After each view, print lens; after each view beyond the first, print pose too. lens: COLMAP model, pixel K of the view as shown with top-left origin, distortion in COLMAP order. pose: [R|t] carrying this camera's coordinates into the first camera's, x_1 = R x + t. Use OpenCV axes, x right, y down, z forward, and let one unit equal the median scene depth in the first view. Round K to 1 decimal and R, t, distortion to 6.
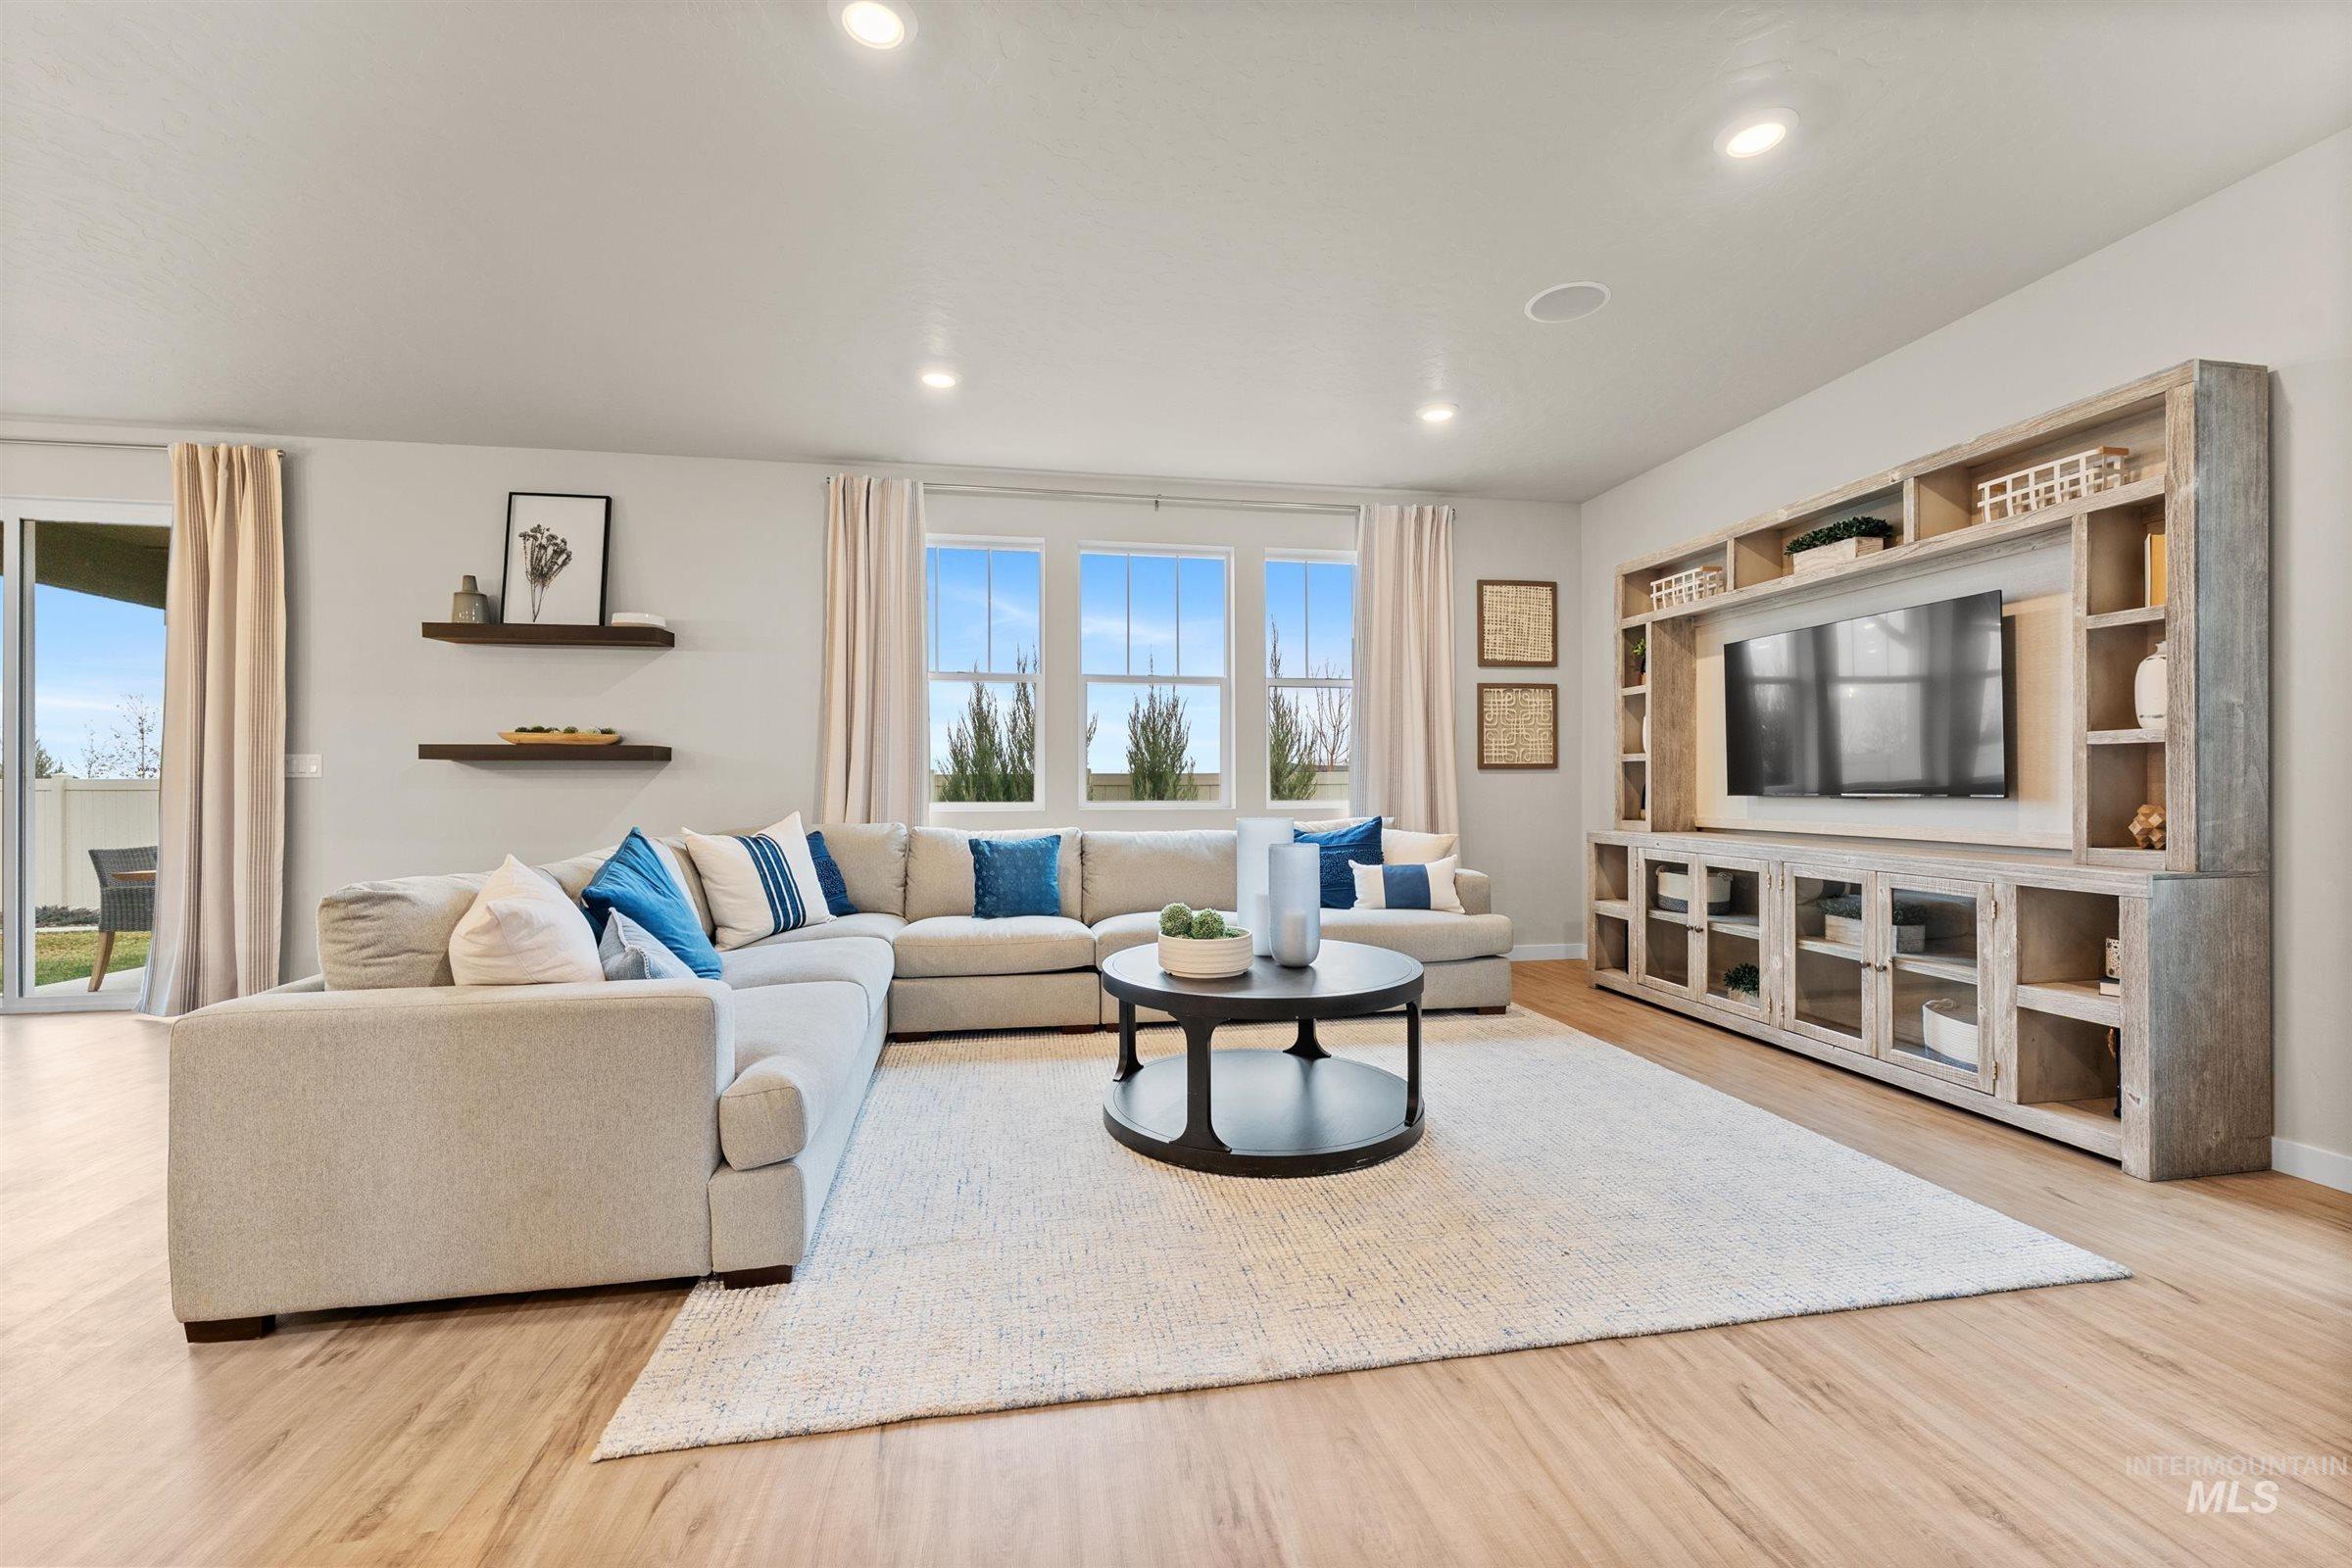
lens RADIAL K [[951.9, 0, 1240.7], [0, 951.9, 771.6], [0, 0, 1]] dist [0.004403, 0.000314]
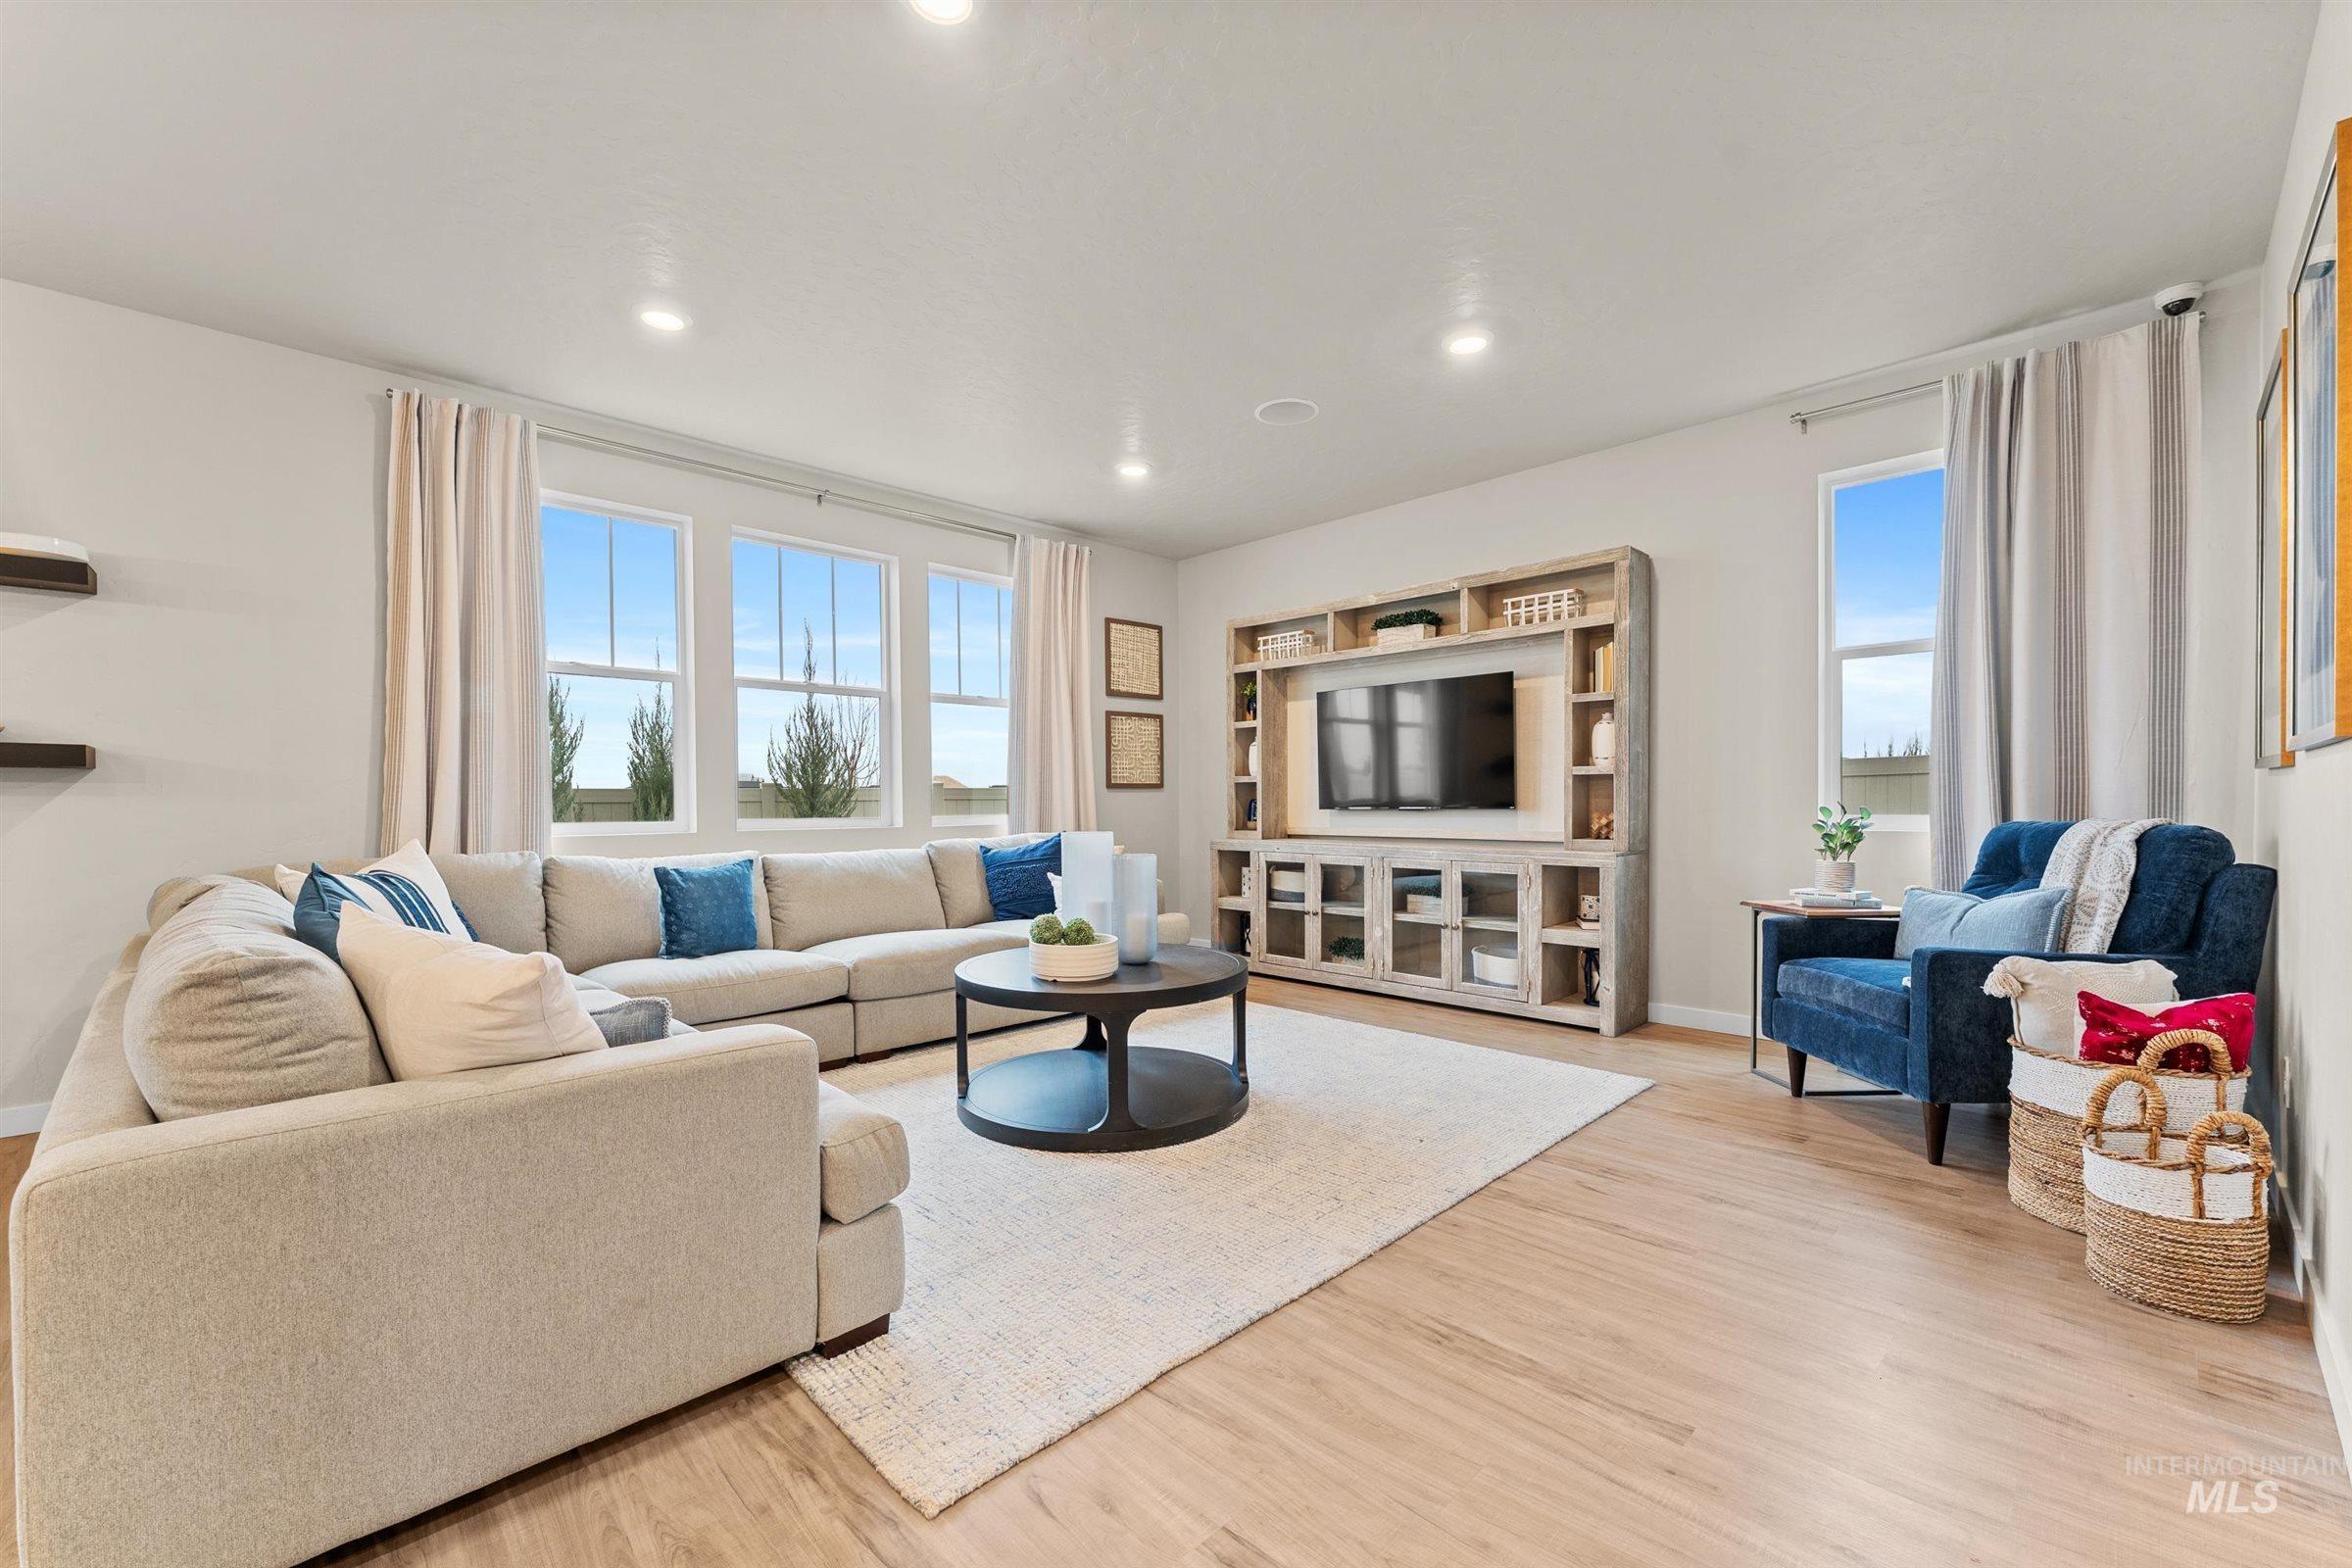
lens RADIAL K [[951.9, 0, 1192.0], [0, 951.9, 804.6], [0, 0, 1]] dist [0.004403, 0.000314]
pose [[0.823530, -0.004451, 0.567255, -0.506920], [-0.004021, 0.999898, 0.013683, 0.002614], [-0.567258, -0.013549, 0.823428, 0.045656]]
